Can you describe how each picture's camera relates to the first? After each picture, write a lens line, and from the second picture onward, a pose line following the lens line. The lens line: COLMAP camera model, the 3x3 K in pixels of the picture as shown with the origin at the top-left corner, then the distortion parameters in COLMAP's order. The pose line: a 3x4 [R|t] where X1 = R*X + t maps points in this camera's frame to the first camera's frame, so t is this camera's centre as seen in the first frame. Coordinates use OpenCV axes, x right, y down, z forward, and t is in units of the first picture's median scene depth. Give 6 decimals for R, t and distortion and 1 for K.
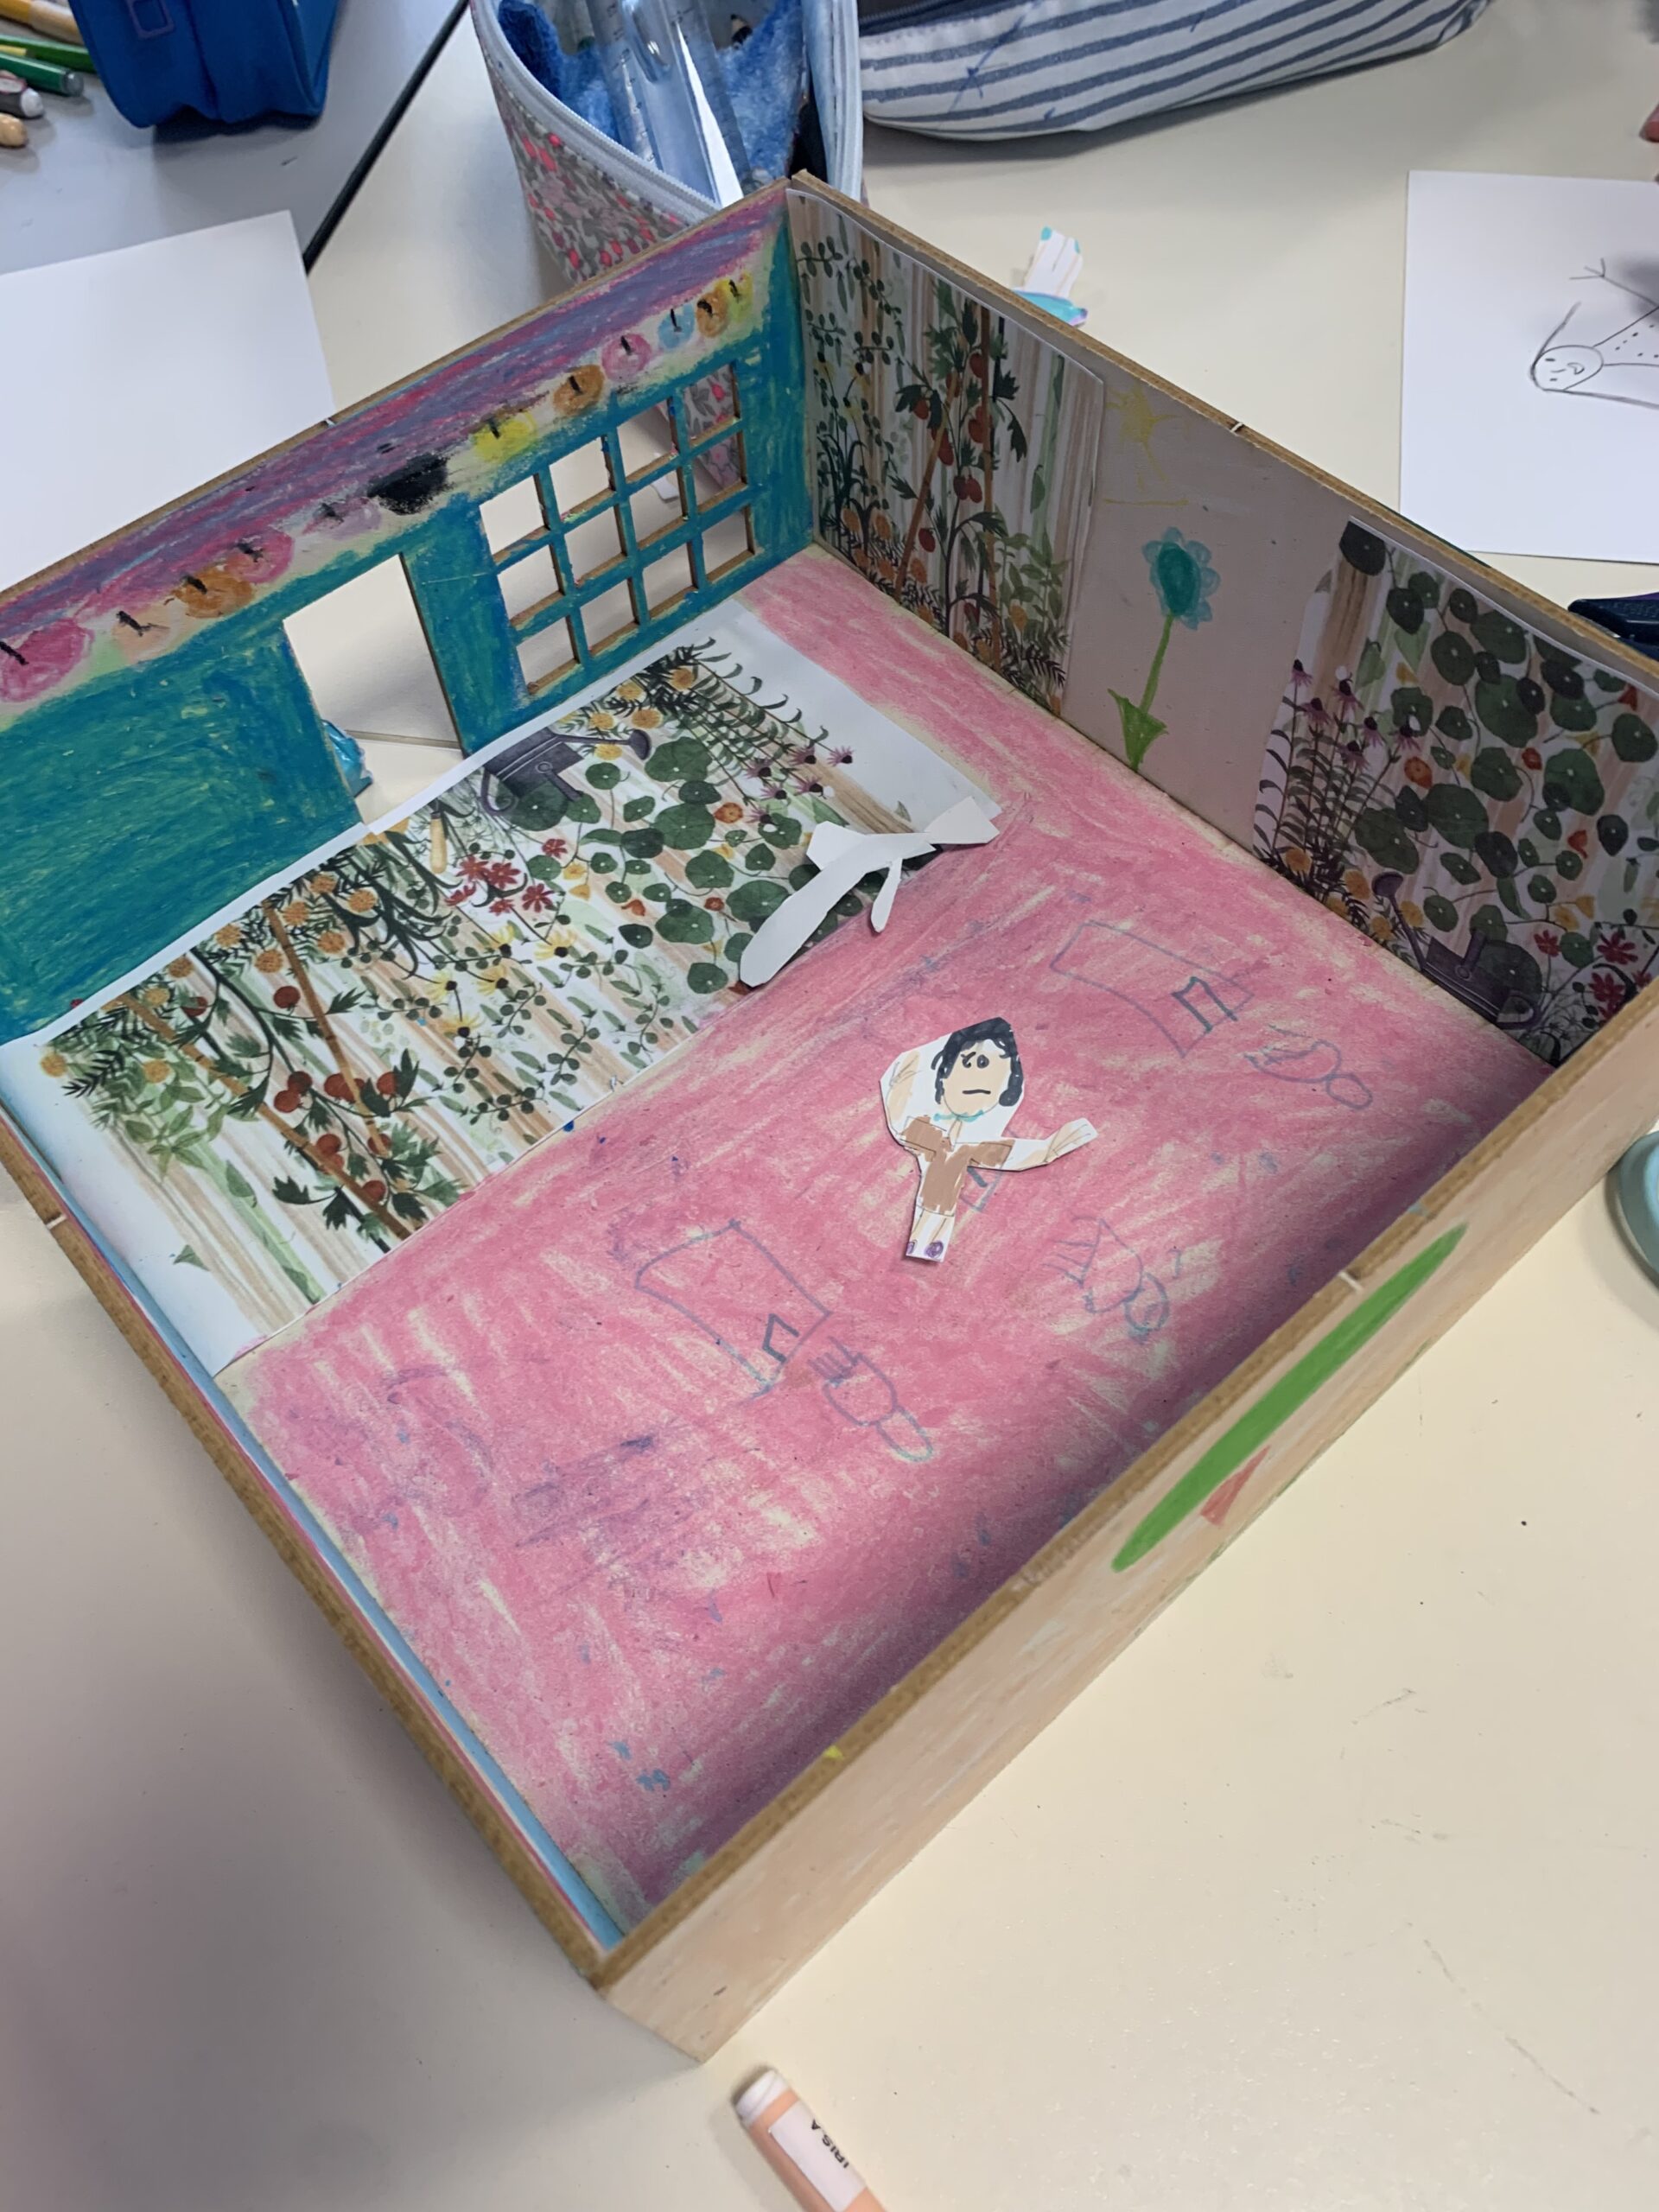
lens RADIAL K [[1701.2, 0, 829.5], [0, 1701.2, 1106.0], [0, 0, 1]] dist [0.040127, -0.044773]
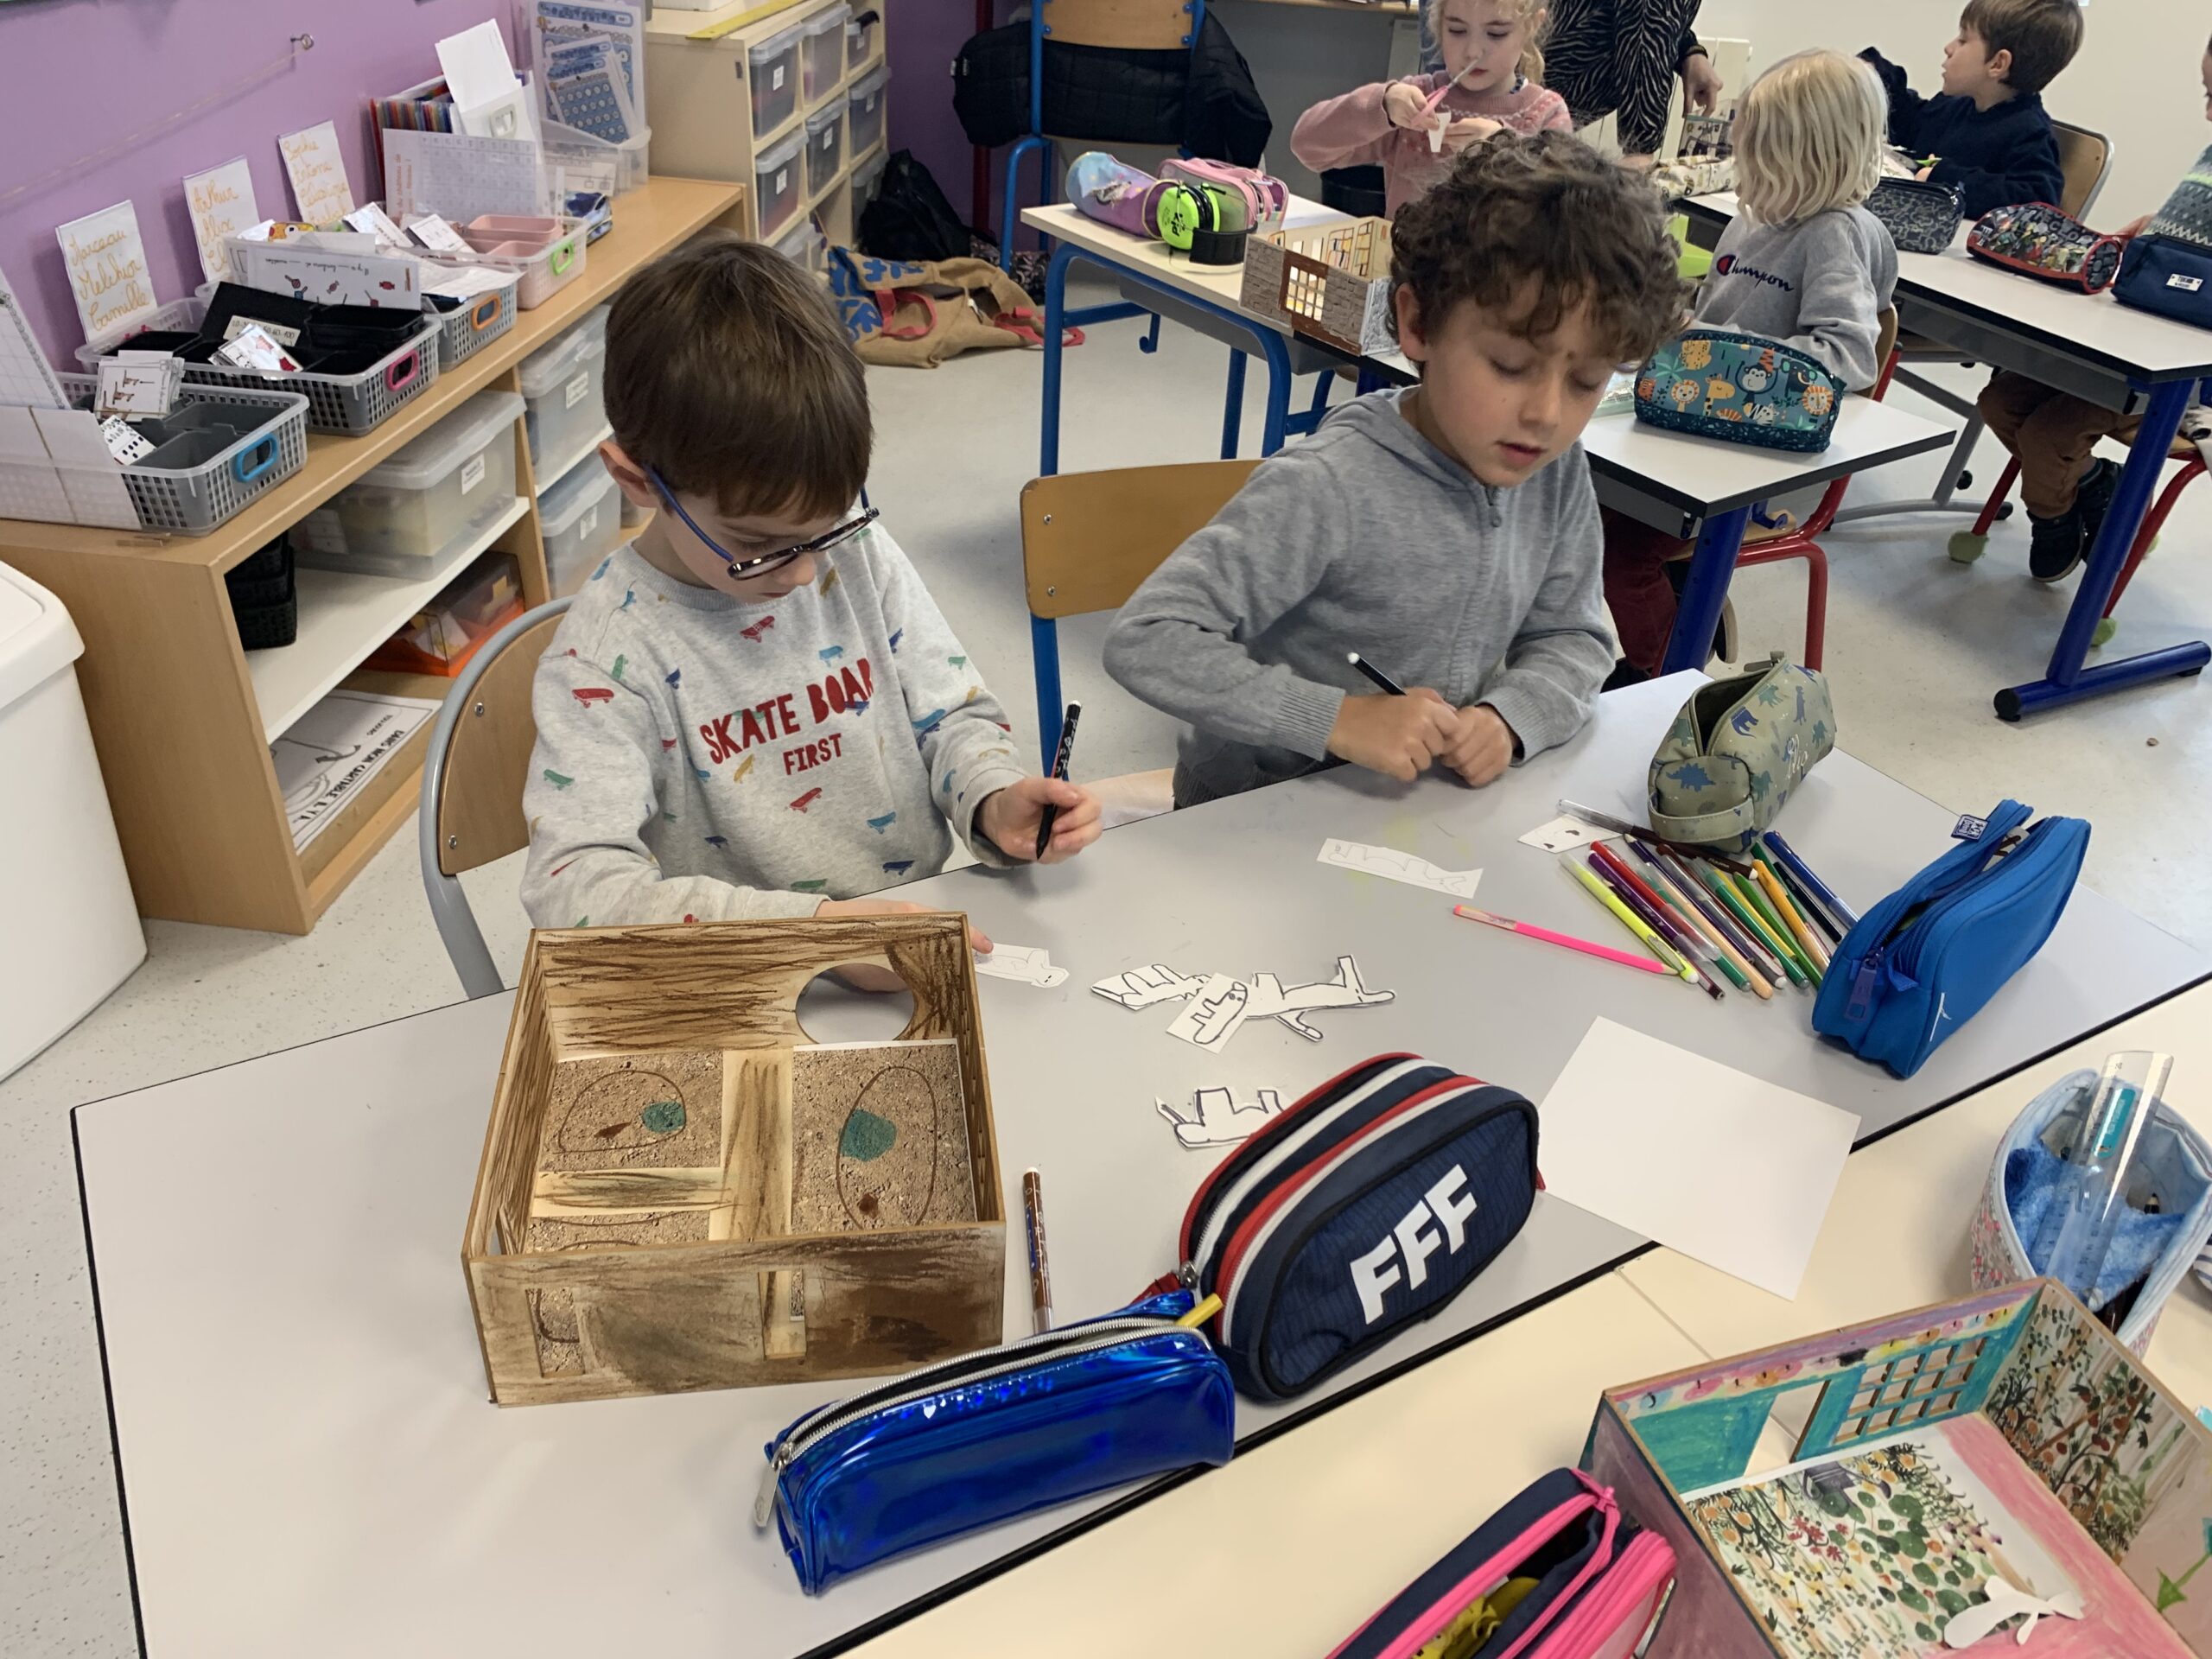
lens RADIAL K [[1701.2, 0, 1106.0], [0, 1701.2, 829.5], [0, 0, 1]] dist [0.040127, -0.044773]
pose [[0.920123, 0.300720, -0.250881, -0.709684], [-0.376571, 0.855297, -0.355894, 0.192010], [0.107553, 0.421941, 0.900221, -1.277531]]
